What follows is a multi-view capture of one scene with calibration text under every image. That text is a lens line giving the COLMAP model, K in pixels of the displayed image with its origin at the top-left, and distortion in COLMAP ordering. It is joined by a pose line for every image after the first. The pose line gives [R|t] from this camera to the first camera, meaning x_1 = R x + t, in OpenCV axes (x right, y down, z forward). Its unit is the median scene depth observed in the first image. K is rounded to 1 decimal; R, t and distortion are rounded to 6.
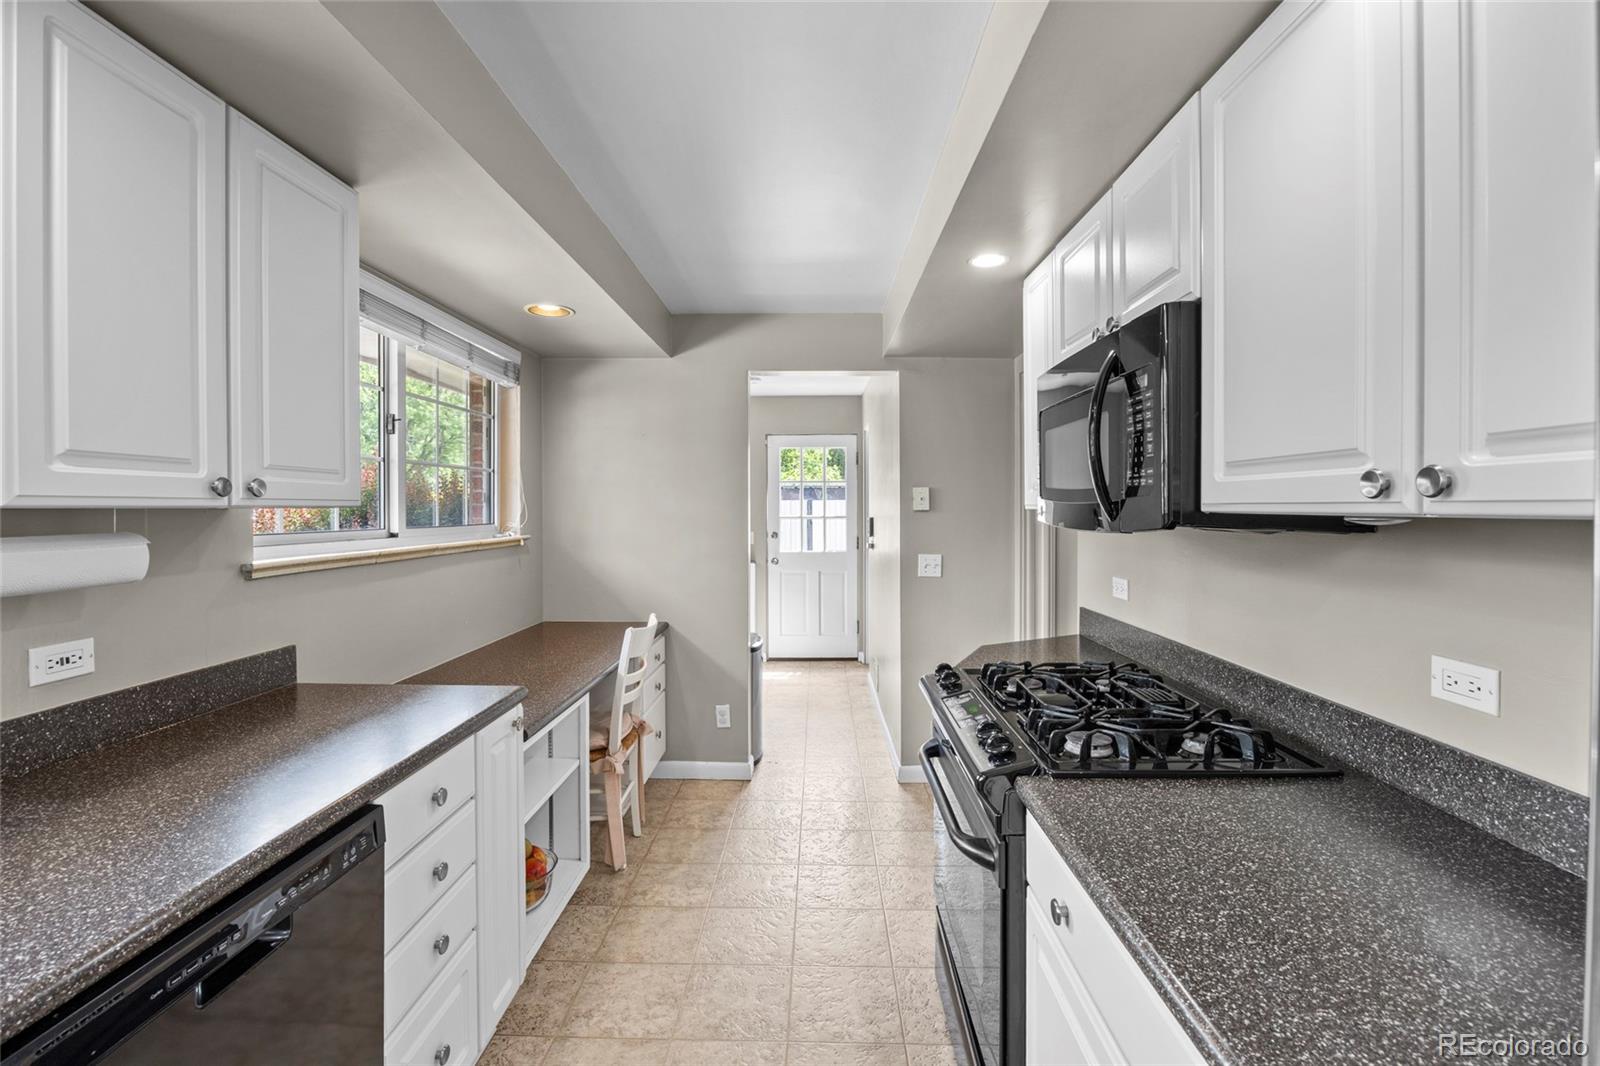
lens RADIAL K [[718.0, 0, 780.3], [0, 718.0, 513.3], [0, 0, 1]] dist [-0.019387, 0.002489]
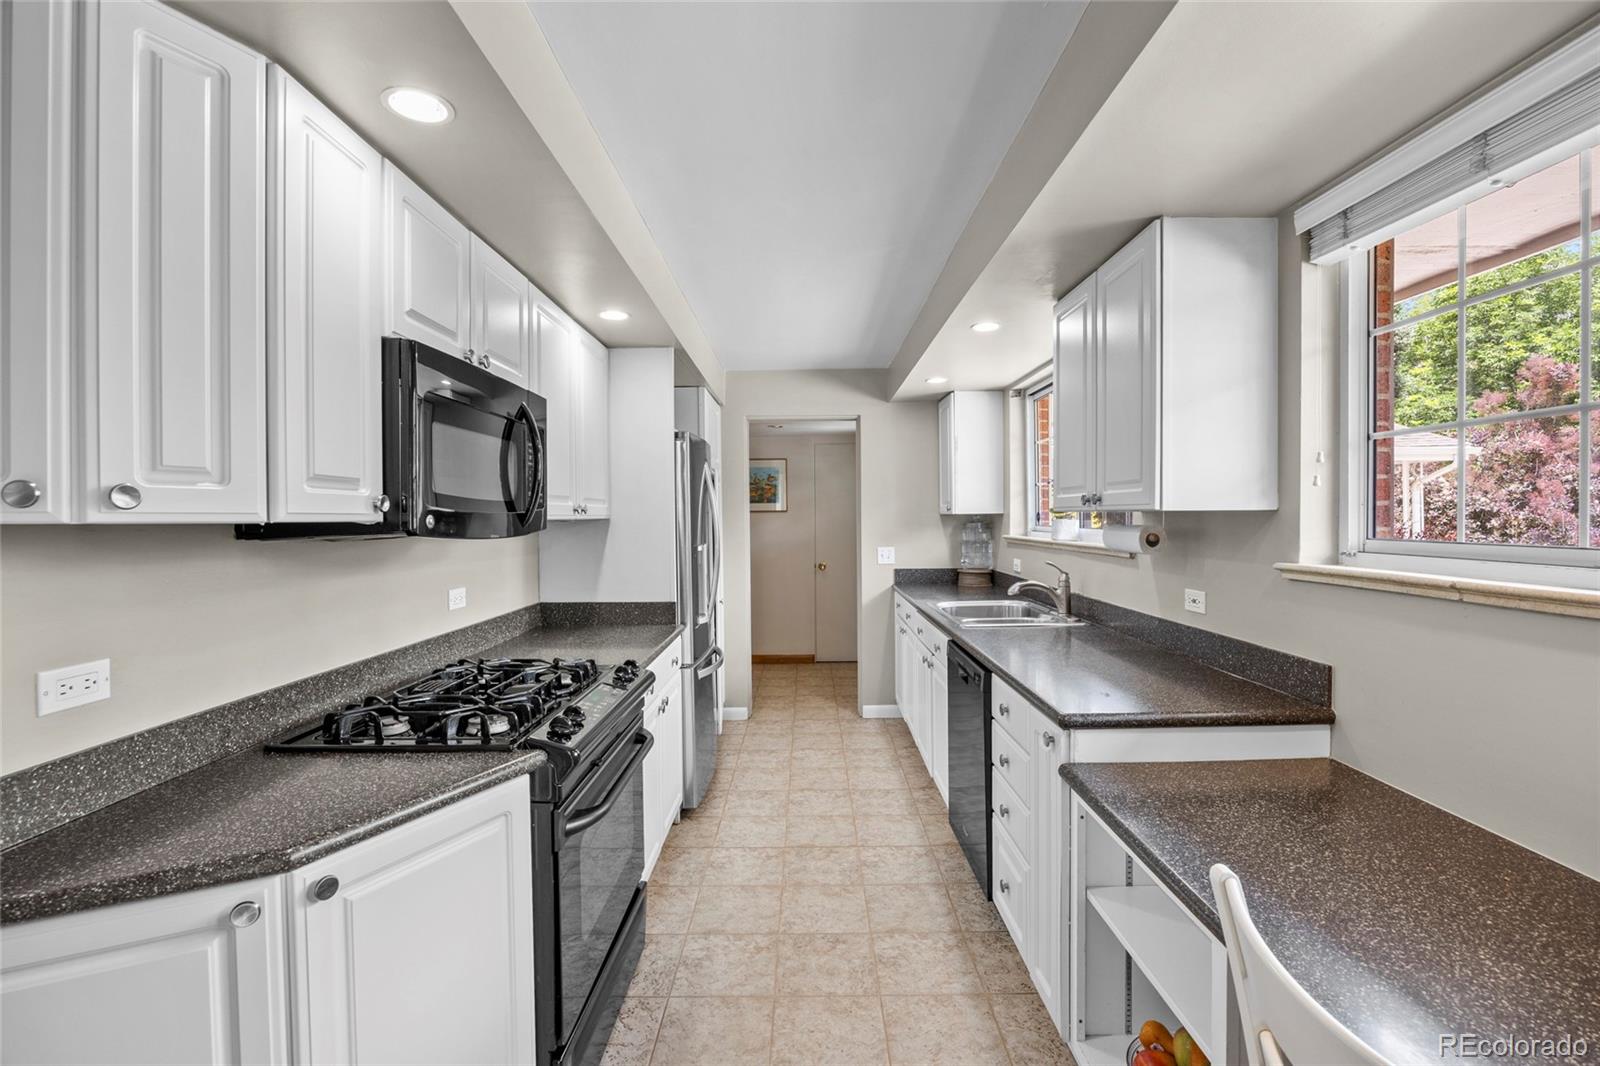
lens RADIAL K [[718.0, 0, 804.0], [0, 718.0, 521.7], [0, 0, 1]] dist [-0.019387, 0.002489]
pose [[-0.998850, 0.009480, -0.047003, 0.001500], [0.008789, 0.999851, 0.014867, -0.012711], [0.047137, 0.014437, -0.998784, 2.200146]]
